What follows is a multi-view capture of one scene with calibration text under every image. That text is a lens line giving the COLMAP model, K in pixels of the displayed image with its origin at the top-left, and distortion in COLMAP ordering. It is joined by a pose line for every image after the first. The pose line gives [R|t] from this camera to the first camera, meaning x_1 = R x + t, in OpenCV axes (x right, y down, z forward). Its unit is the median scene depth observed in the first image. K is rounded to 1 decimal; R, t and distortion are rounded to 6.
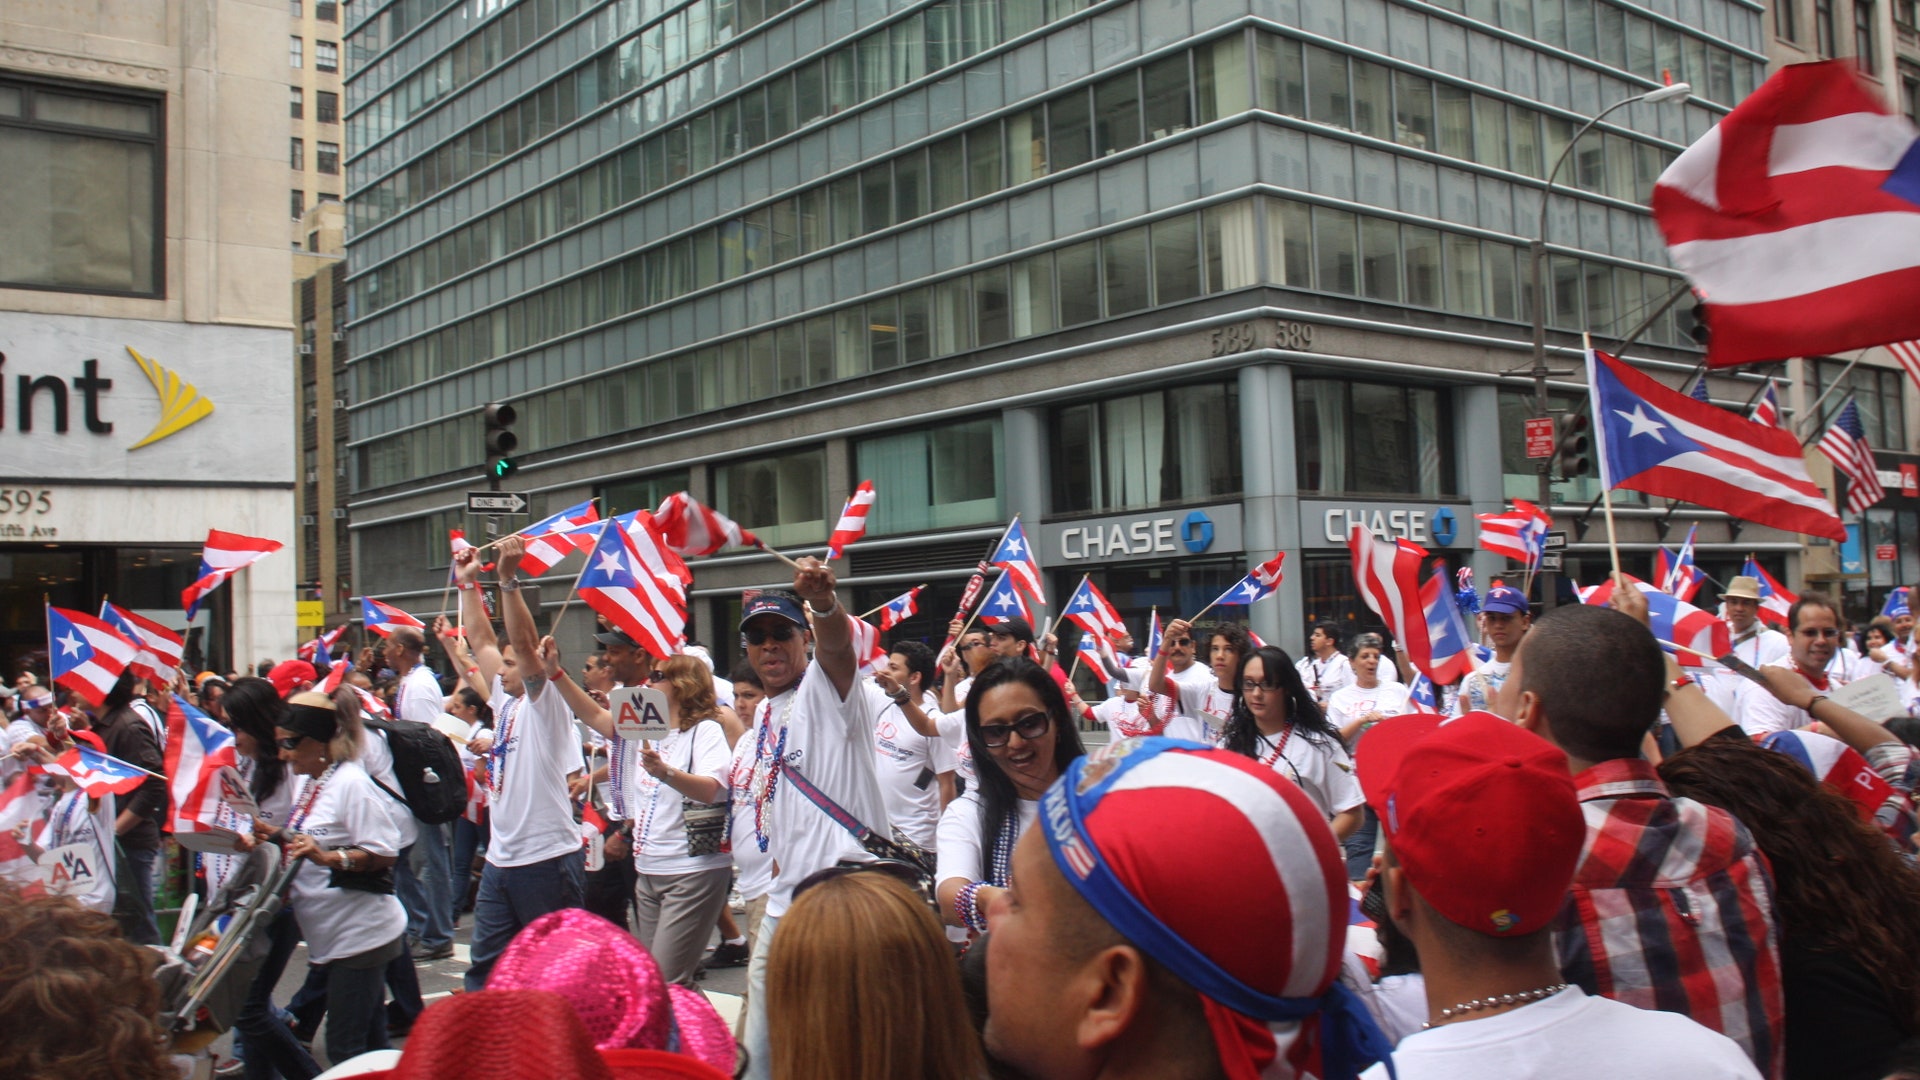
lens RADIAL K [[1780.0, 0, 950.2], [0, 1780.0, 516.0], [0, 0, 1]] dist [-0.054763, 0.000000]
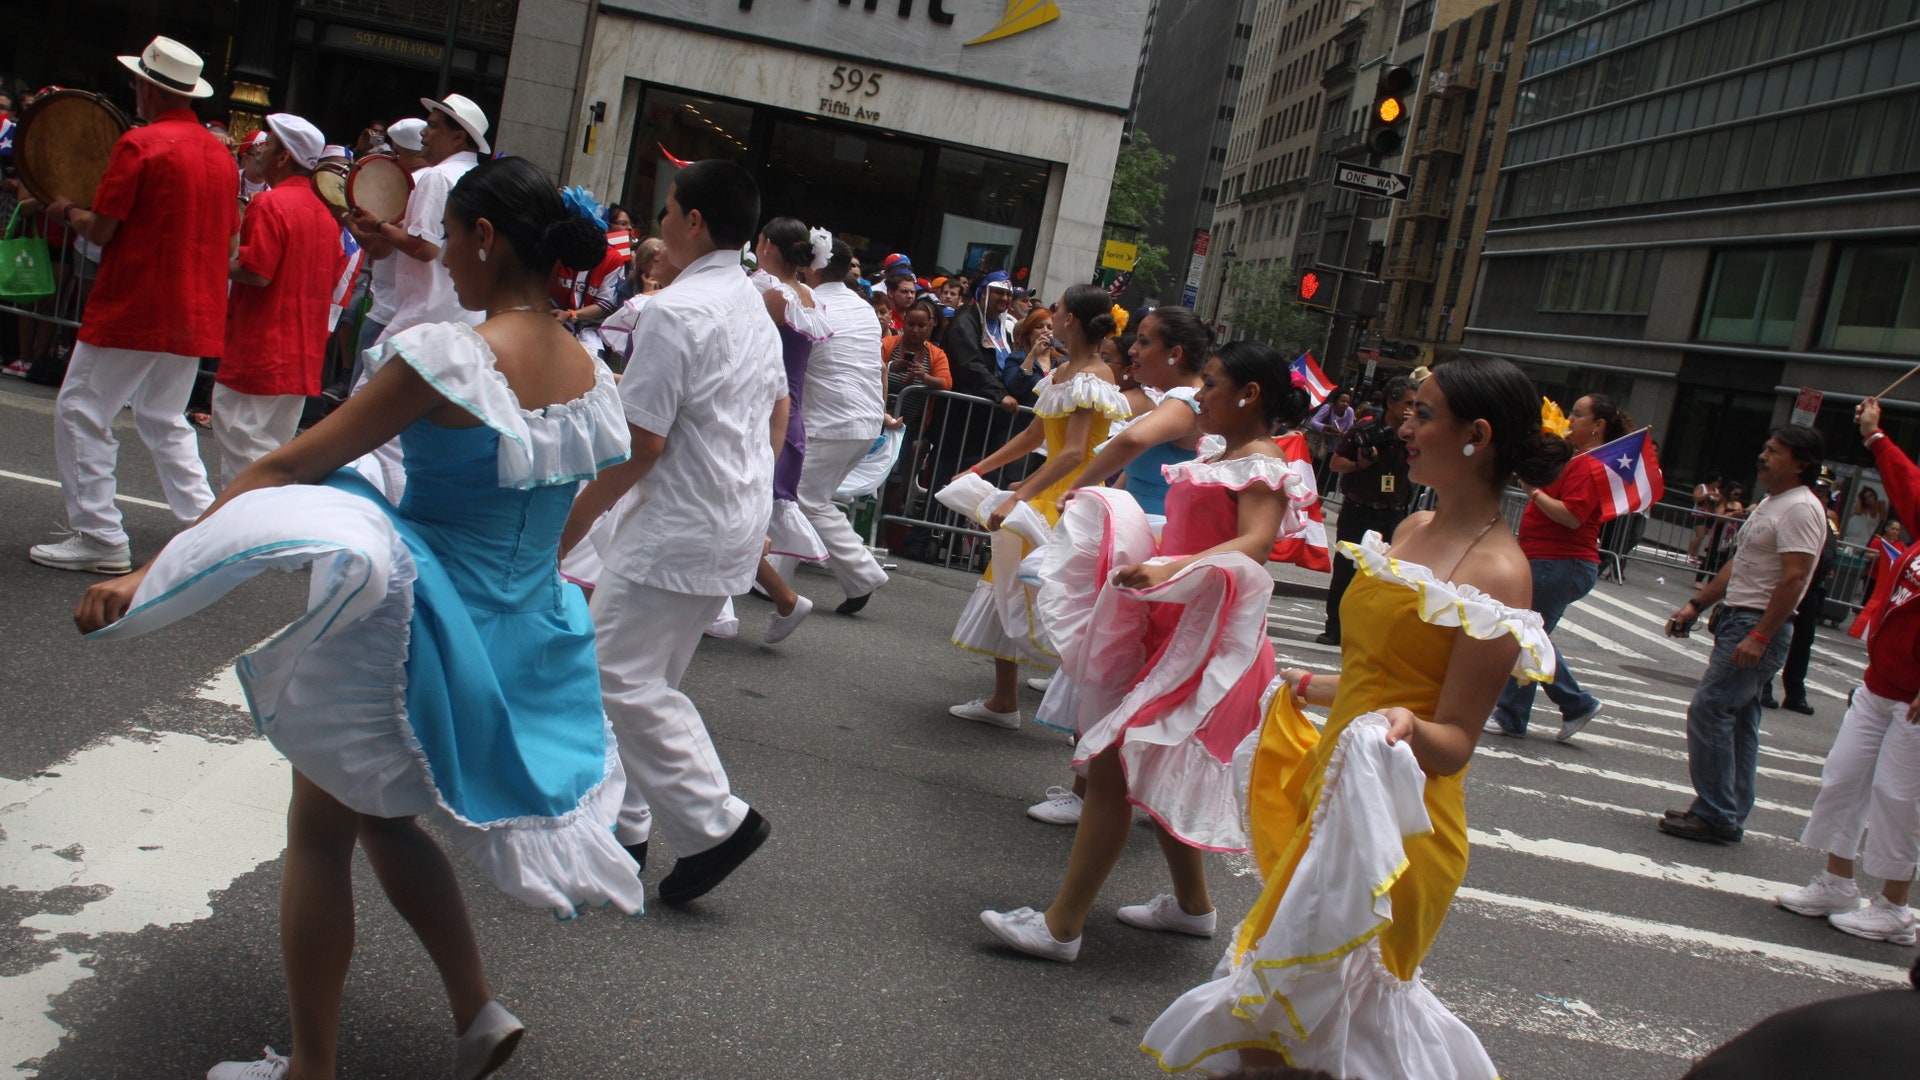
lens RADIAL K [[1780.0, 0, 965.9], [0, 1780.0, 496.9], [0, 0, 1]] dist [-0.054763, 0.000000]
pose [[0.761152, 0.260919, -0.593774, 0.093999], [-0.184949, 0.964816, 0.186881, 0.010216], [0.621644, -0.032427, 0.782629, 0.121922]]
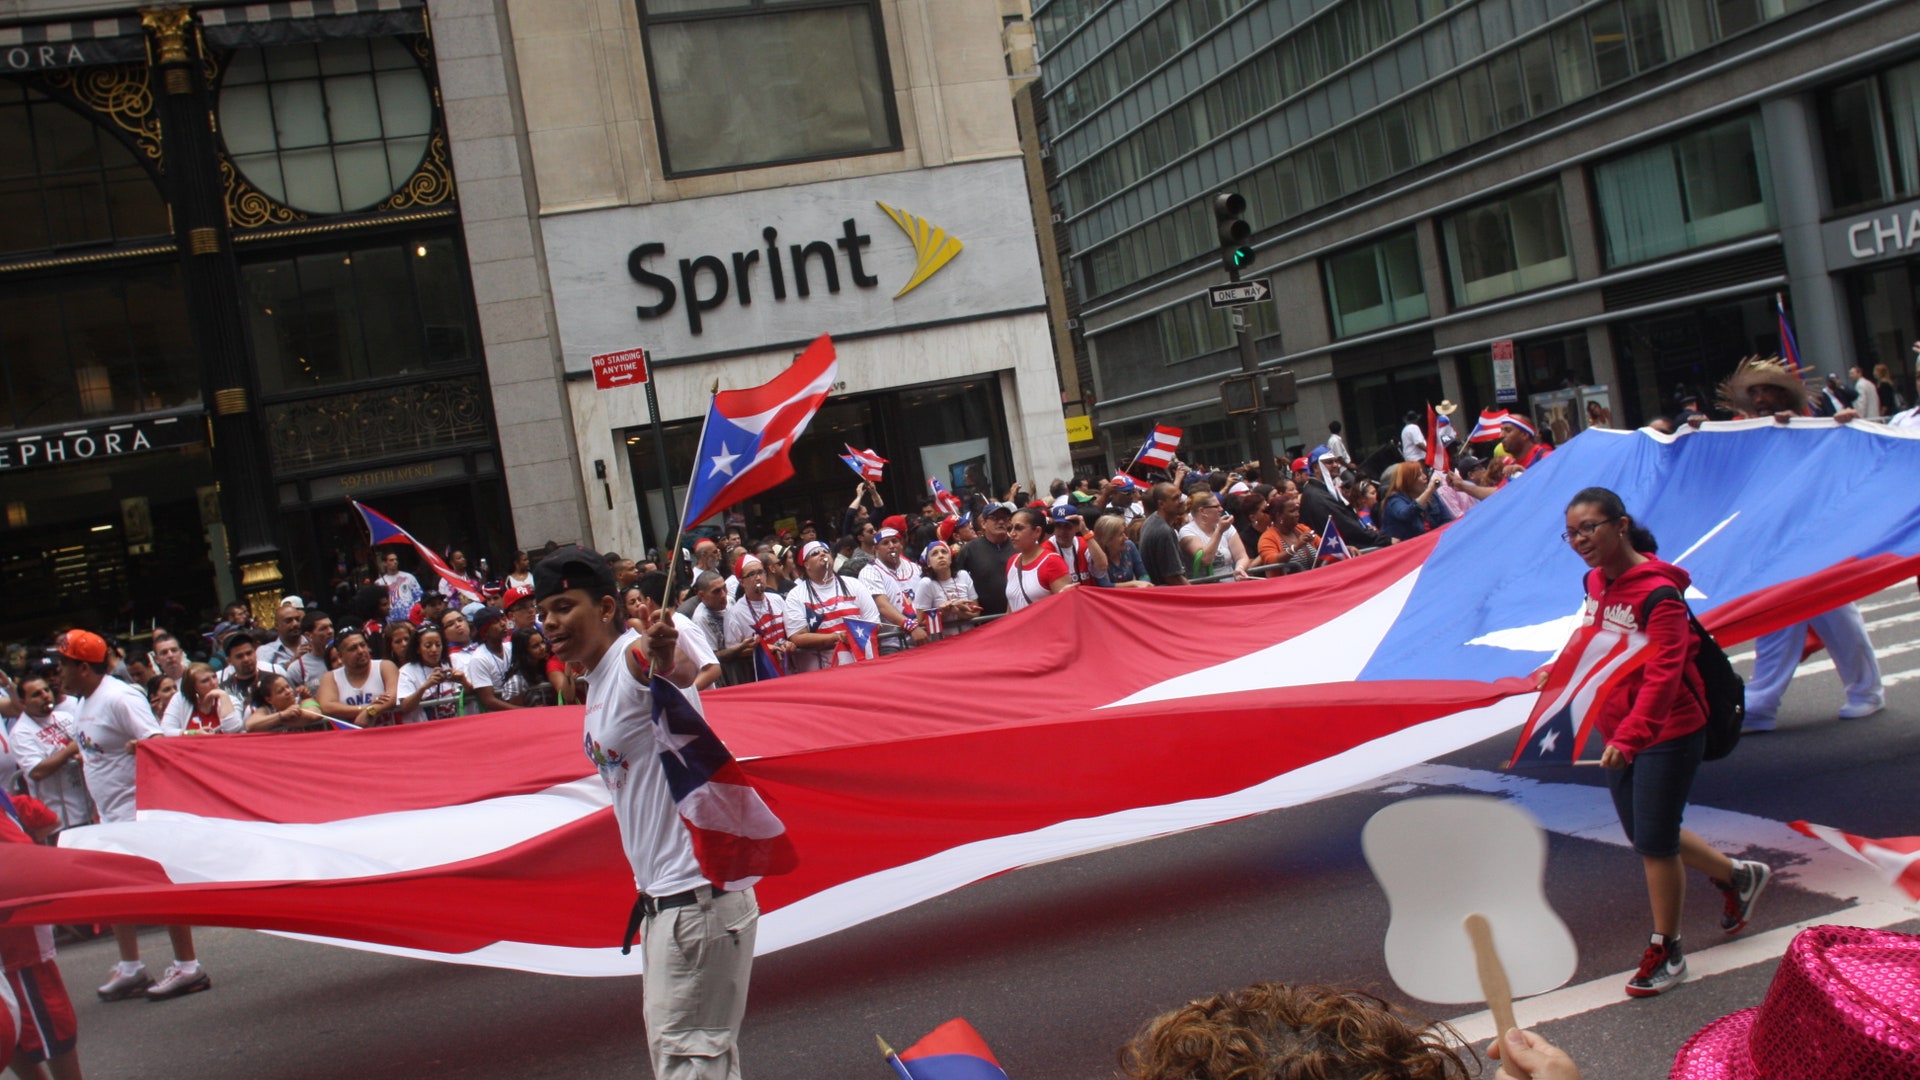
lens RADIAL K [[1780.0, 0, 956.2], [0, 1780.0, 527.0], [0, 0, 1]] dist [-0.054763, 0.000000]
pose [[0.911989, -0.102547, -0.397190, -0.011338], [0.155036, 0.982599, 0.102290, -0.003334], [0.379789, -0.154866, 0.912018, 0.007564]]
